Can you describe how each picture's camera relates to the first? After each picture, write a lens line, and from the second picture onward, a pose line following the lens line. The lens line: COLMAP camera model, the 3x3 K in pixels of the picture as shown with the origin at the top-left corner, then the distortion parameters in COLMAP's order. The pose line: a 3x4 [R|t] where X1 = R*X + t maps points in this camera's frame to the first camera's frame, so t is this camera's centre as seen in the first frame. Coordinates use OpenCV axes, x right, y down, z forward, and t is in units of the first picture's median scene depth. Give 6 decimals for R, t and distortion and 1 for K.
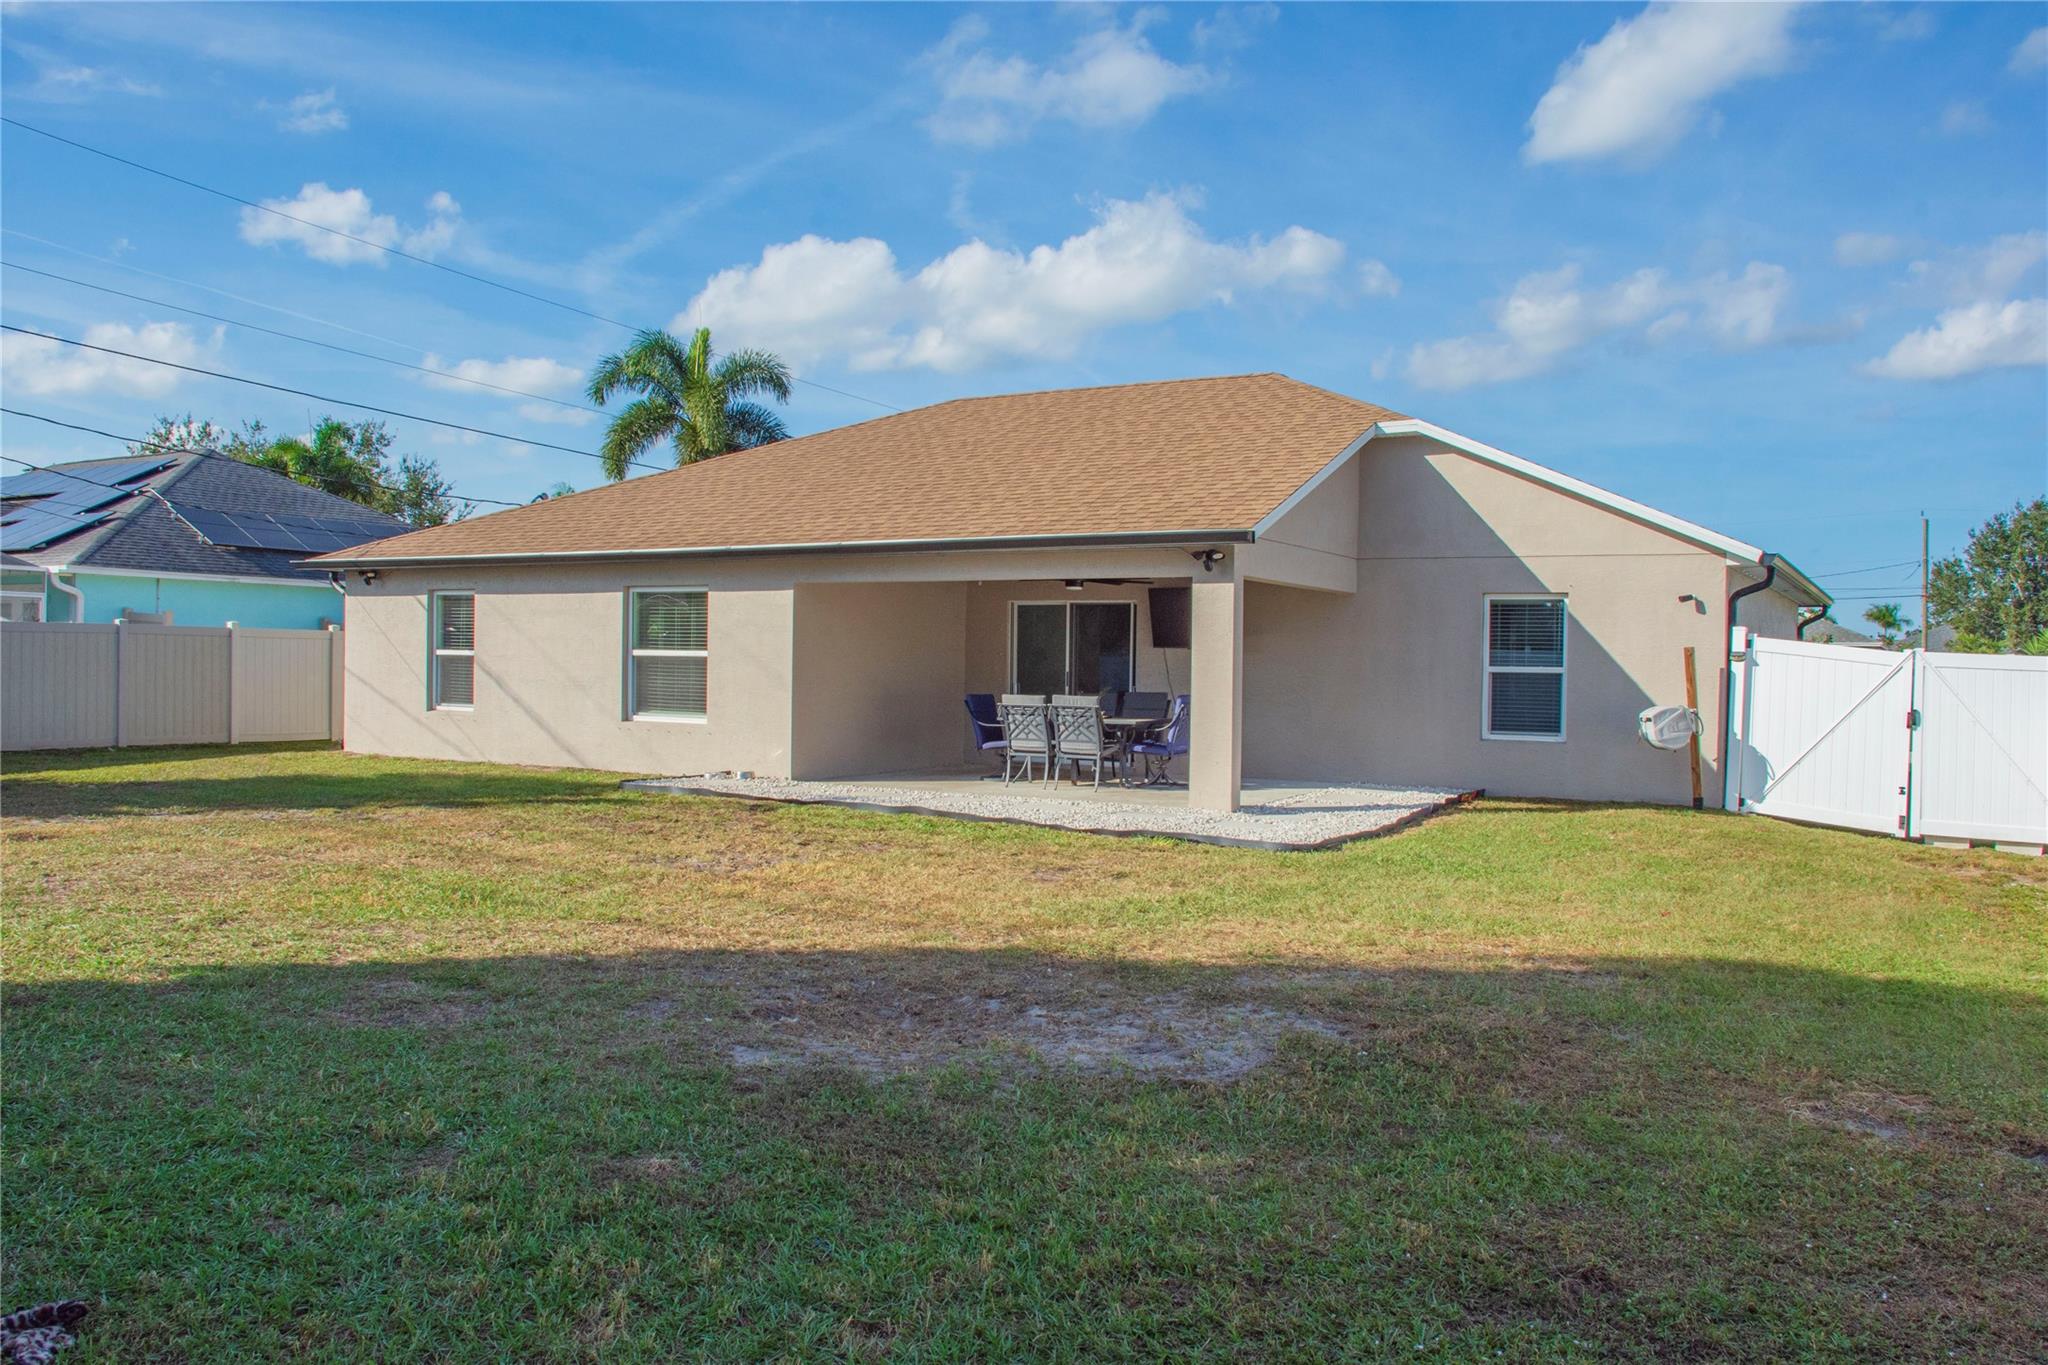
lens RADIAL K [[1606.9, 0, 1024.0], [0, 1606.9, 682.5], [0, 0, 1]] dist [-0.158606, 0.137251]
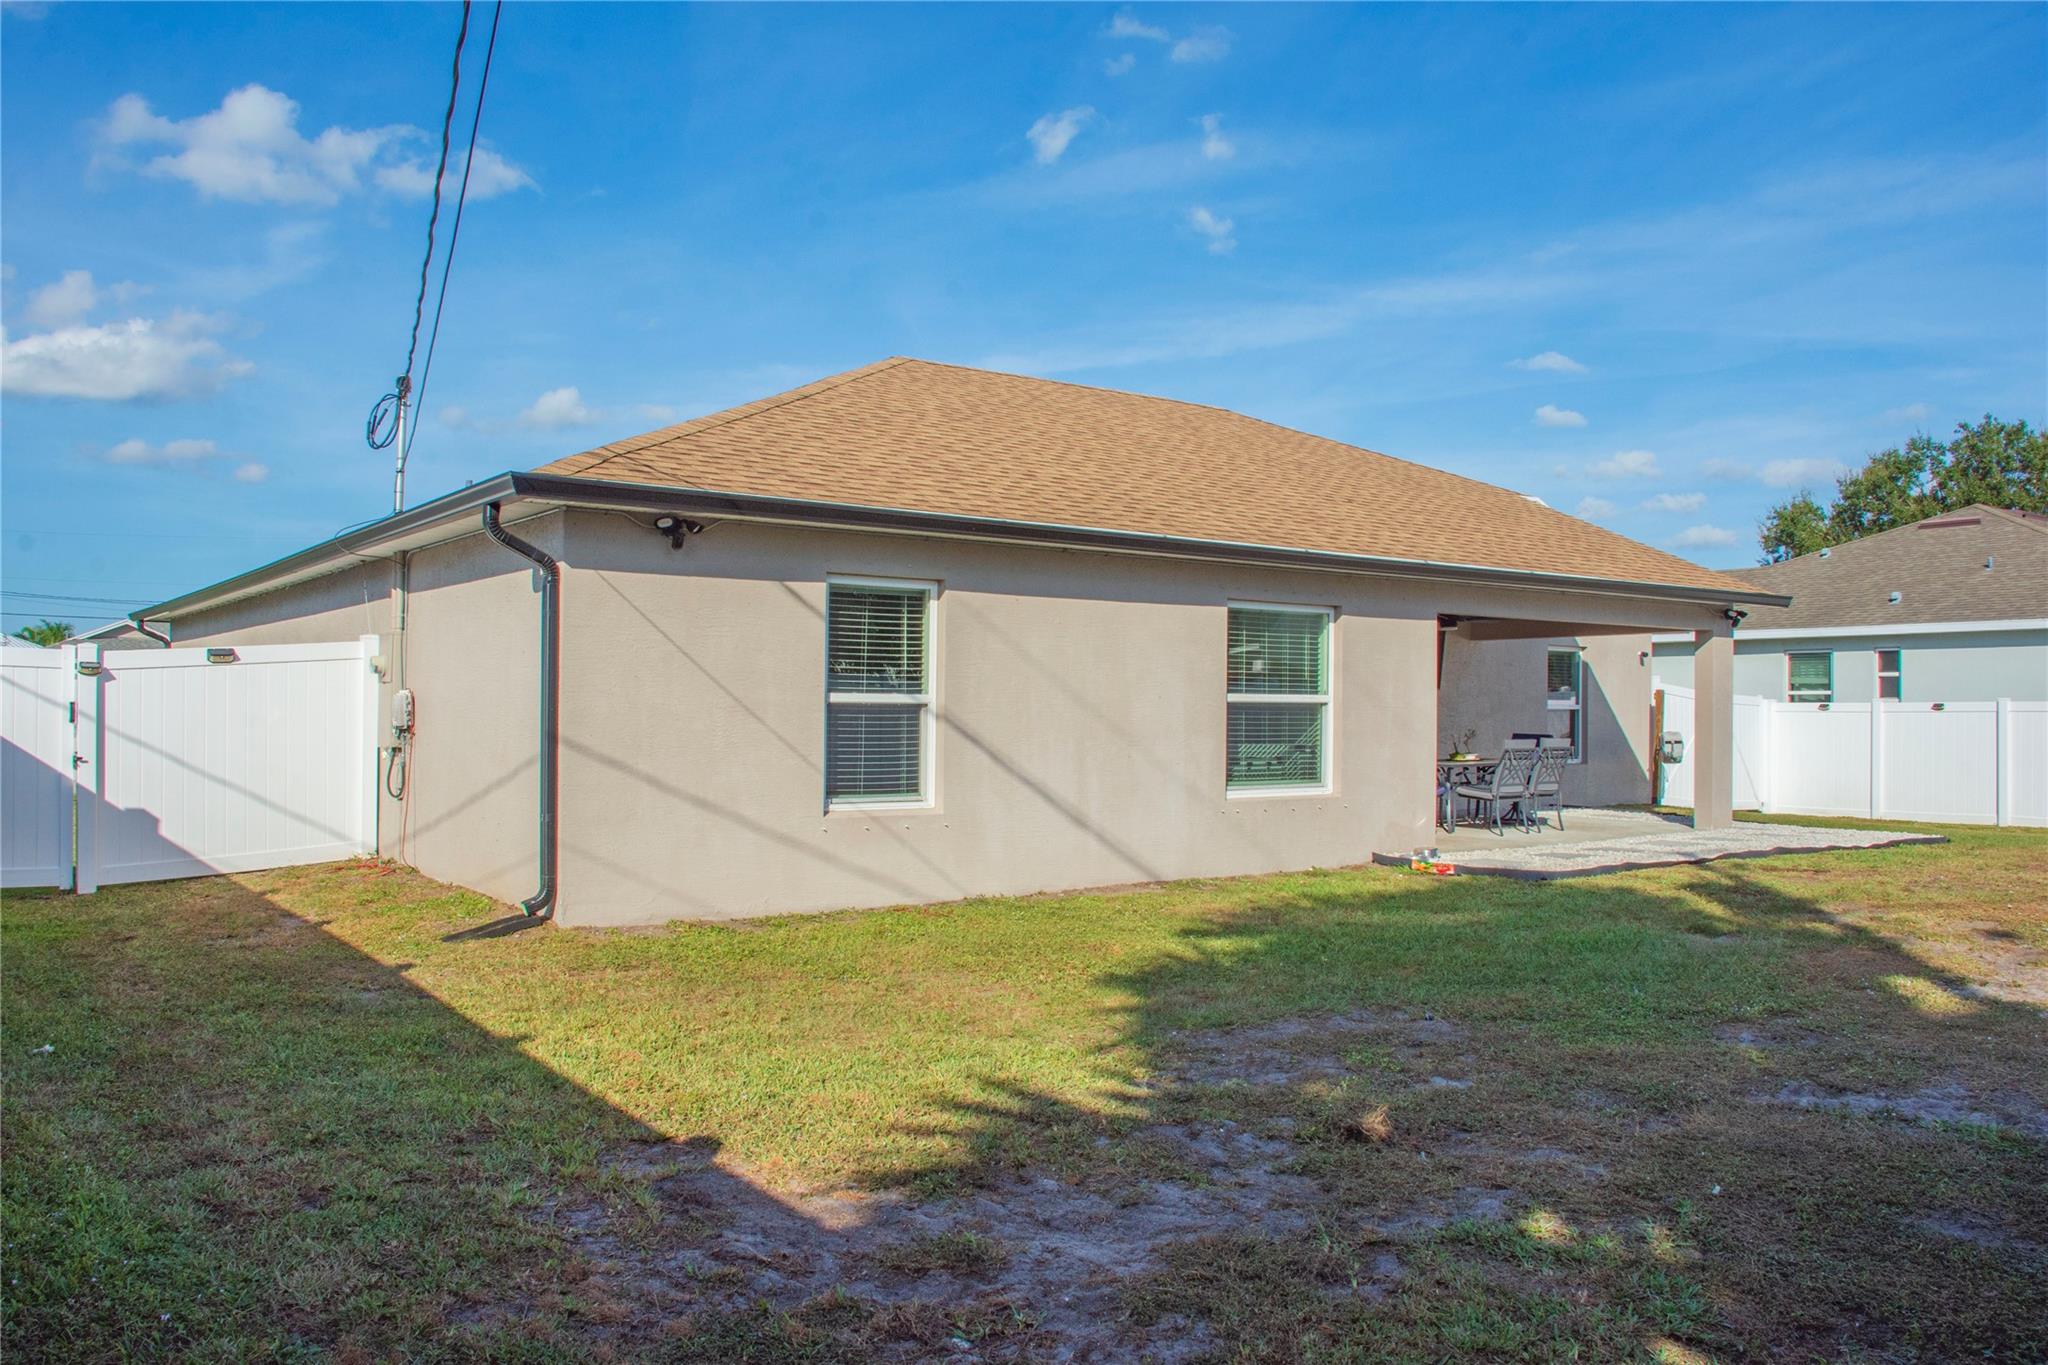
lens RADIAL K [[1606.9, 0, 1024.0], [0, 1606.9, 682.5], [0, 0, 1]] dist [-0.158606, 0.137251]
pose [[0.378267, 0.000584, 0.925696, -0.774971], [0.016288, 0.999841, -0.007287, -0.018803], [-0.925553, 0.017834, 0.378197, 0.710345]]
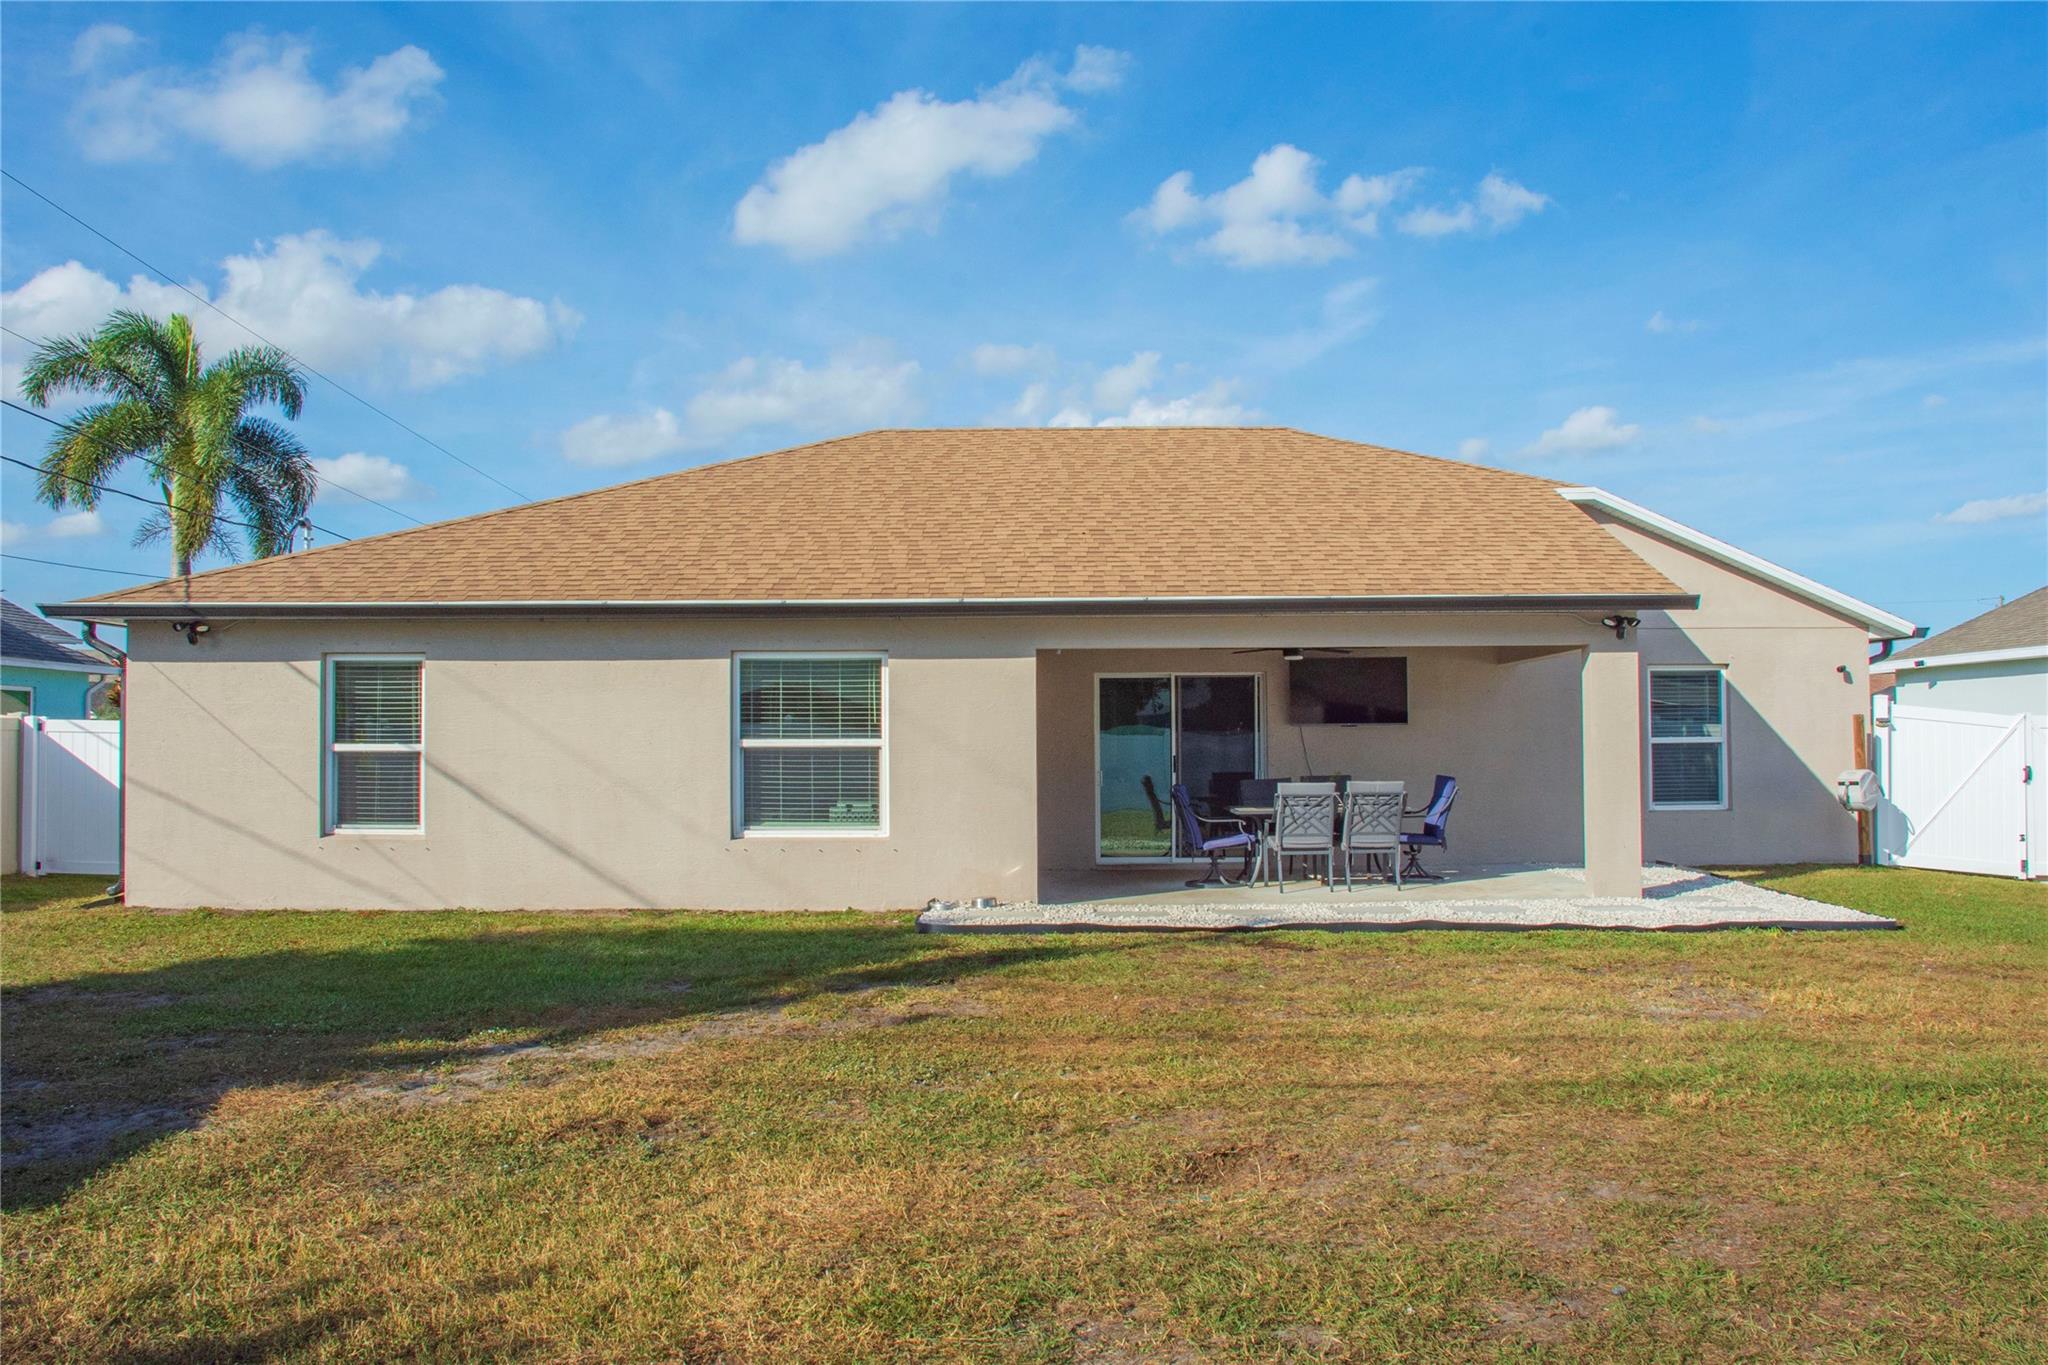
lens RADIAL K [[1675.8, 0, 1024.0], [0, 1675.8, 682.5], [0, 0, 1]] dist [-0.095763, 0.002713]
pose [[0.854144, -0.000747, 0.520037, -0.458371], [0.027671, 0.998648, -0.044014, -0.007970], [-0.519301, 0.051984, 0.853009, 0.249193]]
